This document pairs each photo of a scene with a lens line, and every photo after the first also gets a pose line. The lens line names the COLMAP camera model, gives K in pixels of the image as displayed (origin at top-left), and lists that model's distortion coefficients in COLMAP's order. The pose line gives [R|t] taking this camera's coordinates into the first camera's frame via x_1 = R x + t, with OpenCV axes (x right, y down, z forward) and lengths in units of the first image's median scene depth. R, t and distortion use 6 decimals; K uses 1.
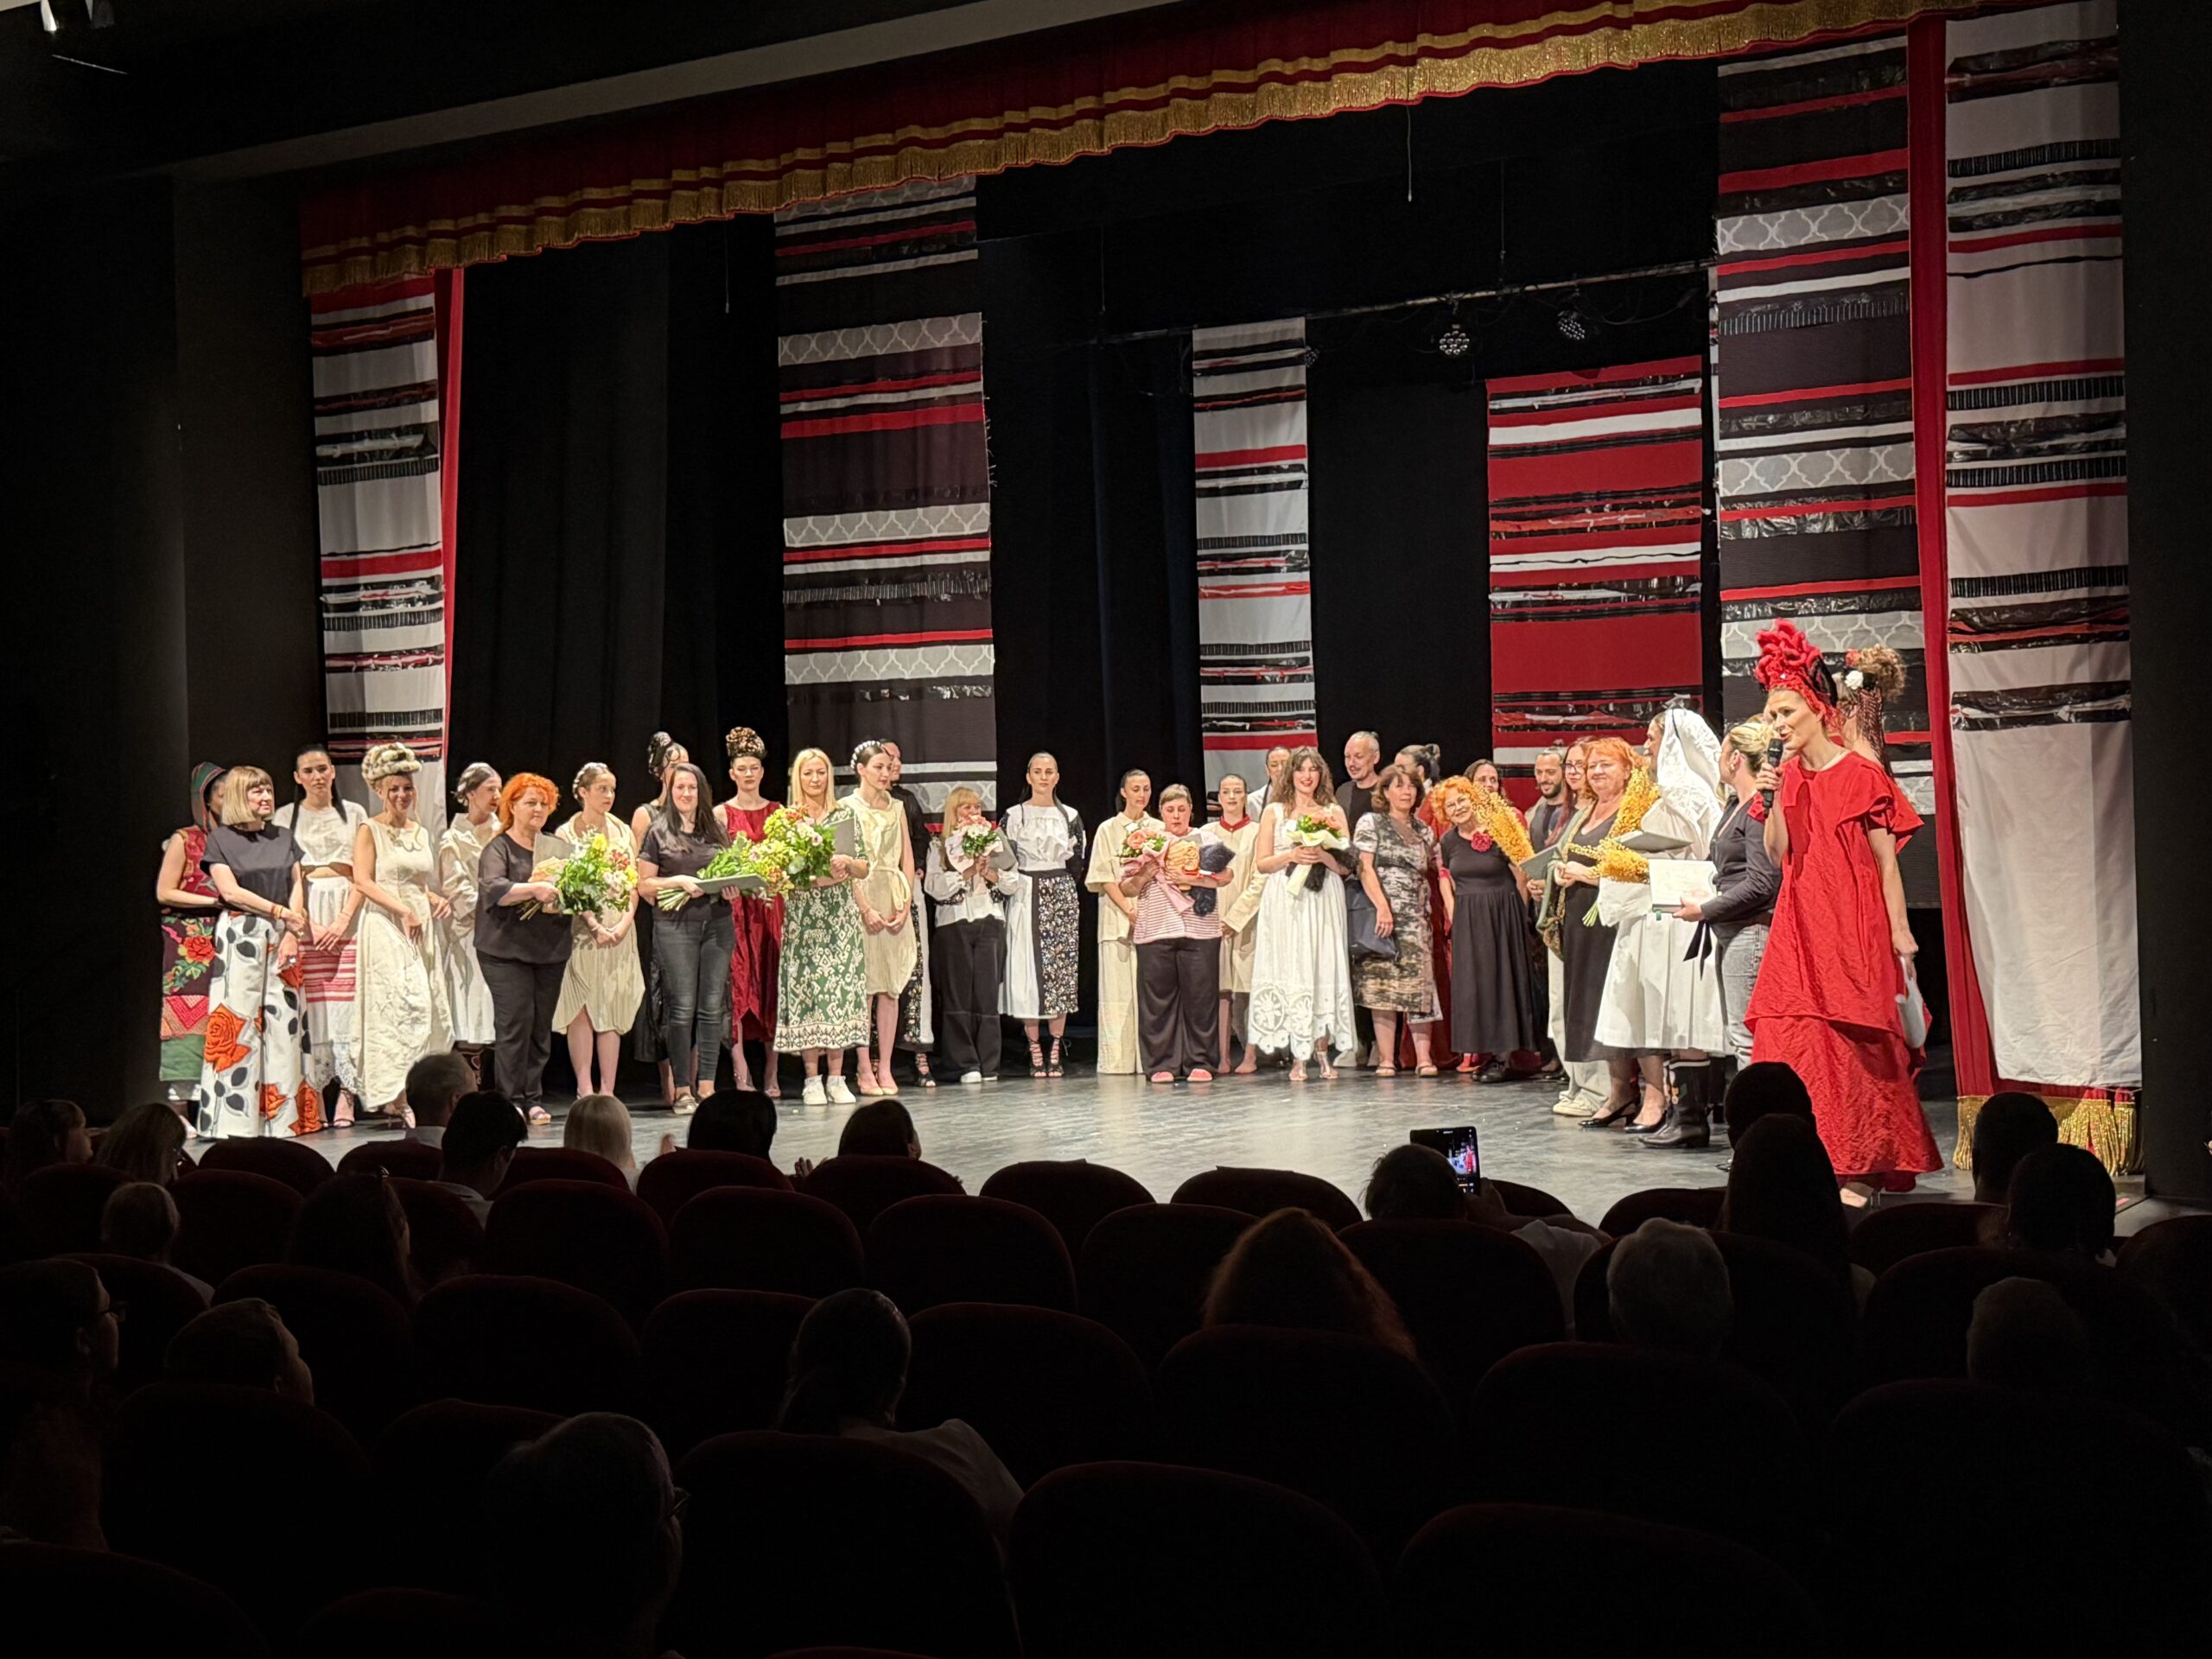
lens RADIAL K [[2852.9, 0, 1131.8], [0, 2852.9, 834.4], [0, 0, 1]] dist [0.114698, 0.000000]
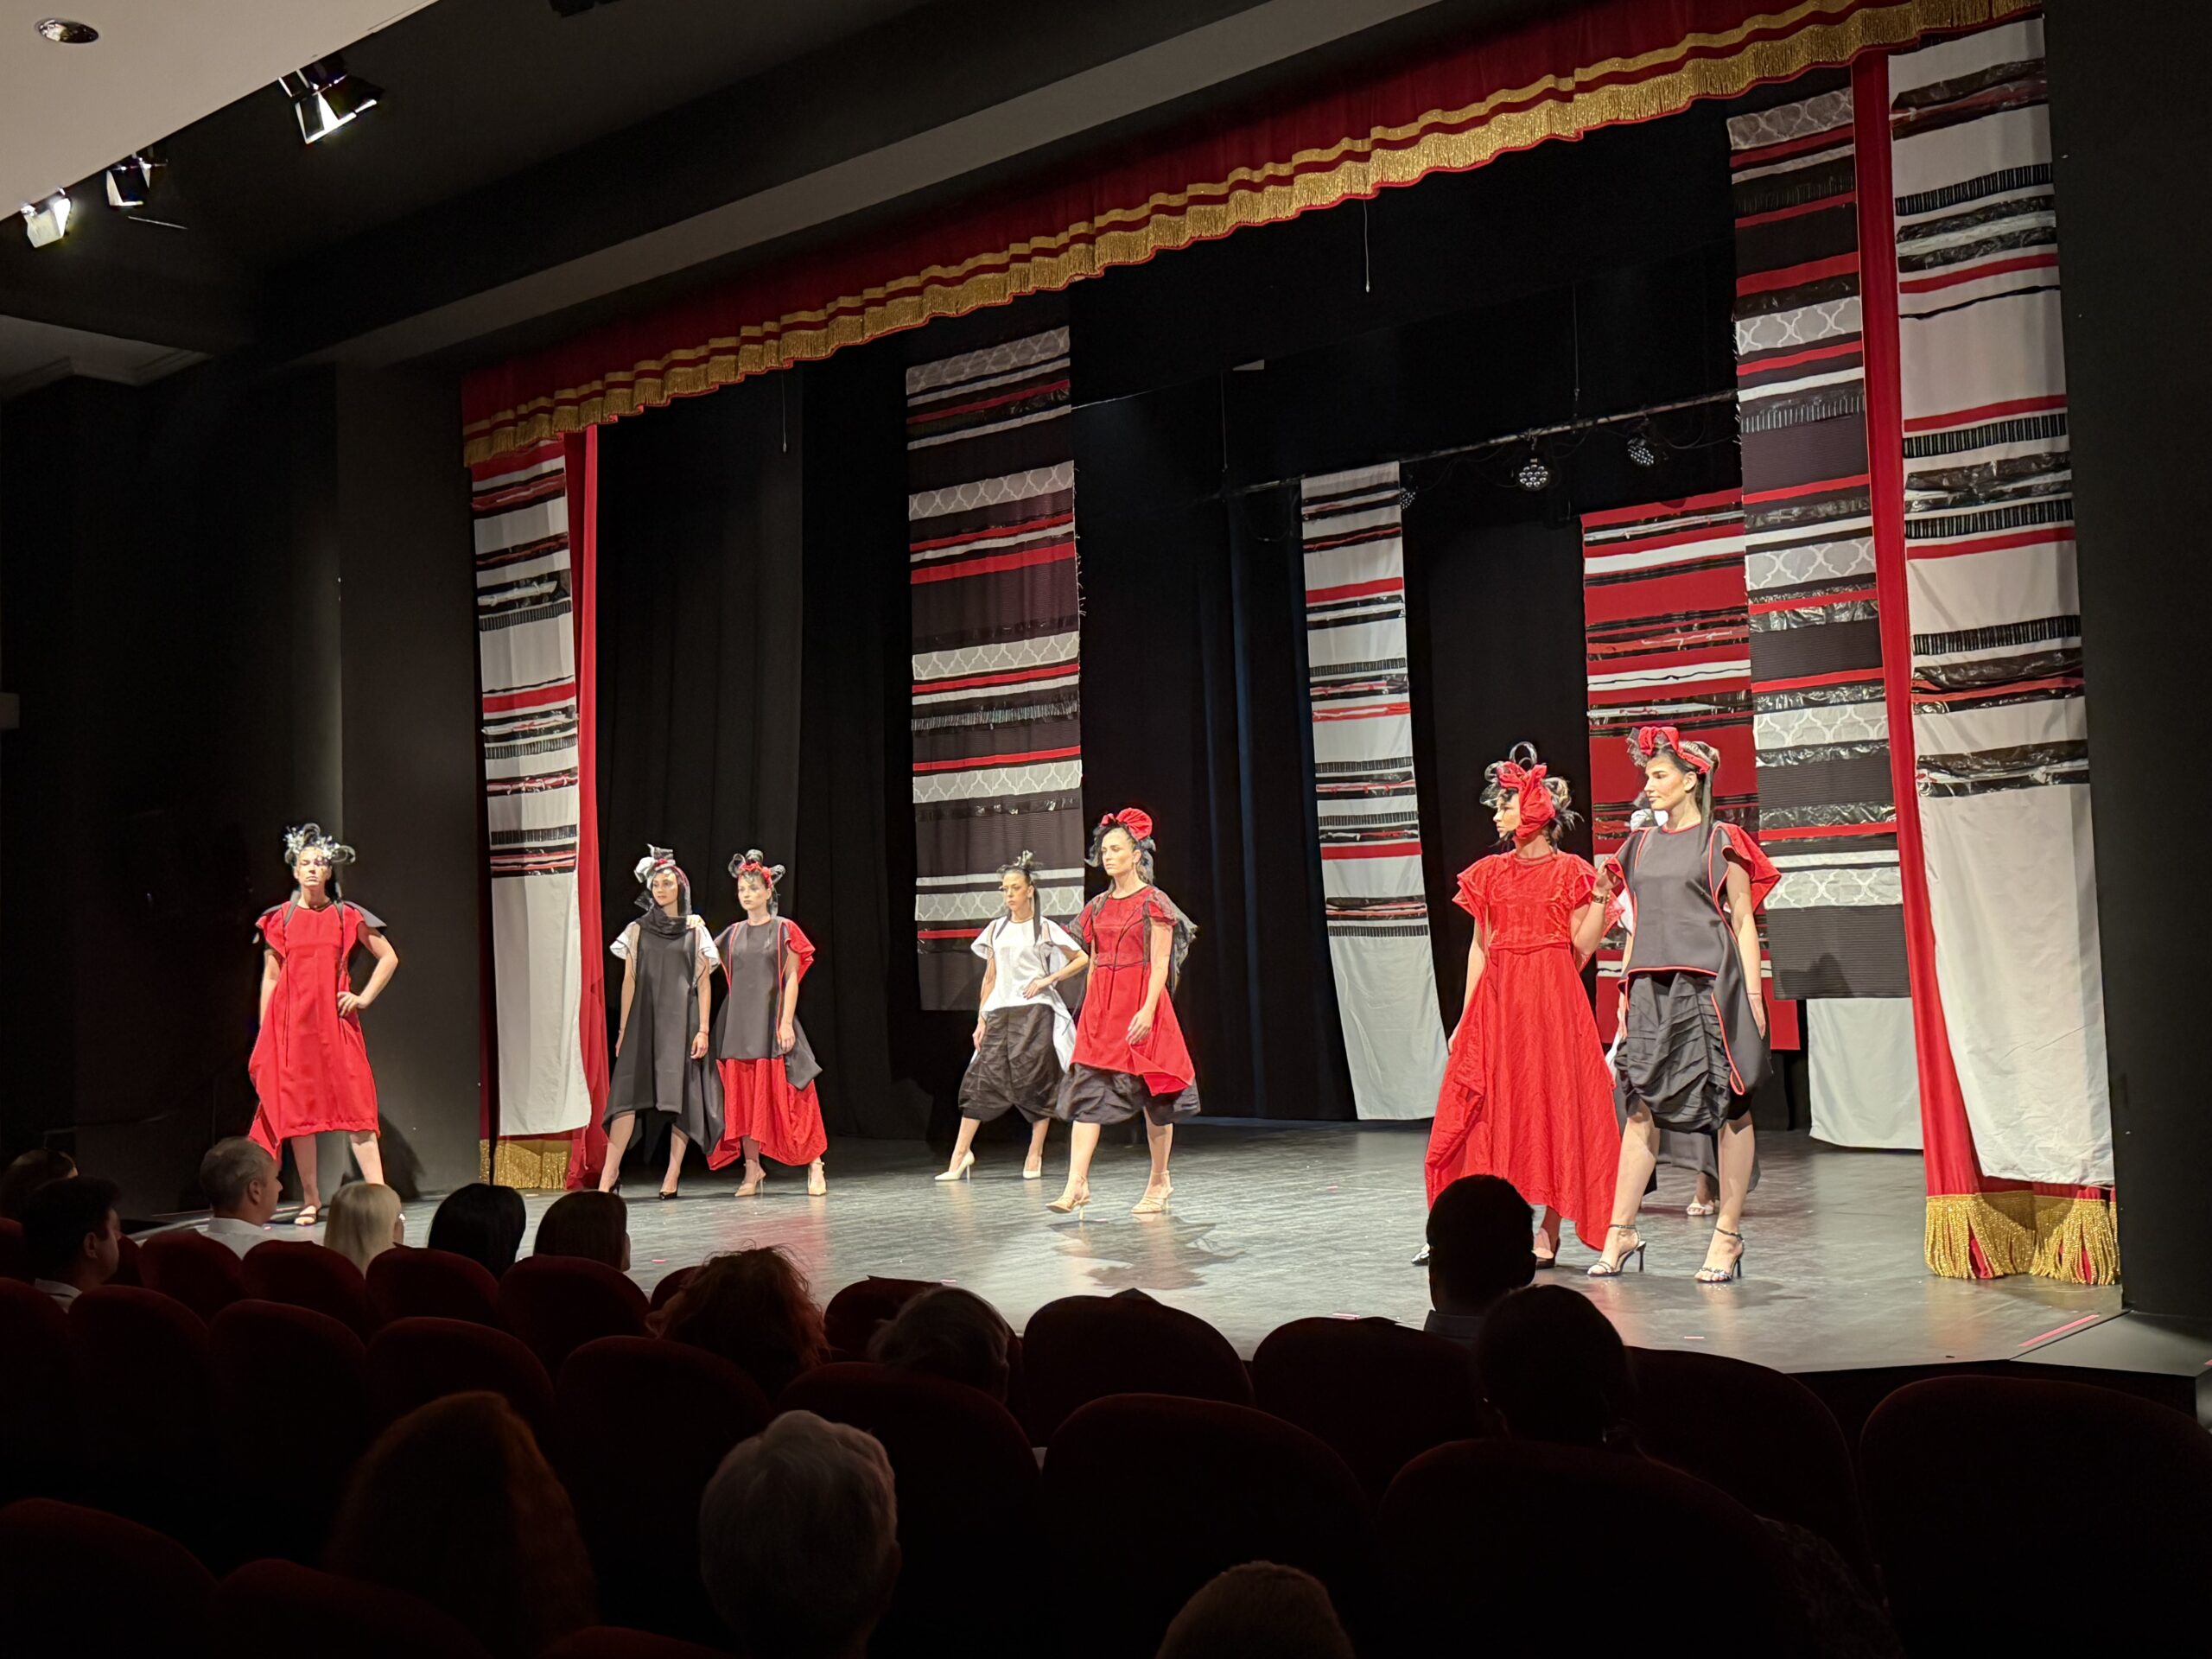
lens RADIAL K [[2269.3, 0, 1087.0], [0, 2269.3, 822.1], [0, 0, 1]] dist [0.055098, 0.000000]
pose [[0.985045, -0.017561, -0.171399, 0.105741], [0.006750, 0.997962, -0.063456, 0.012176], [0.172164, 0.061350, 0.983156, 0.165368]]
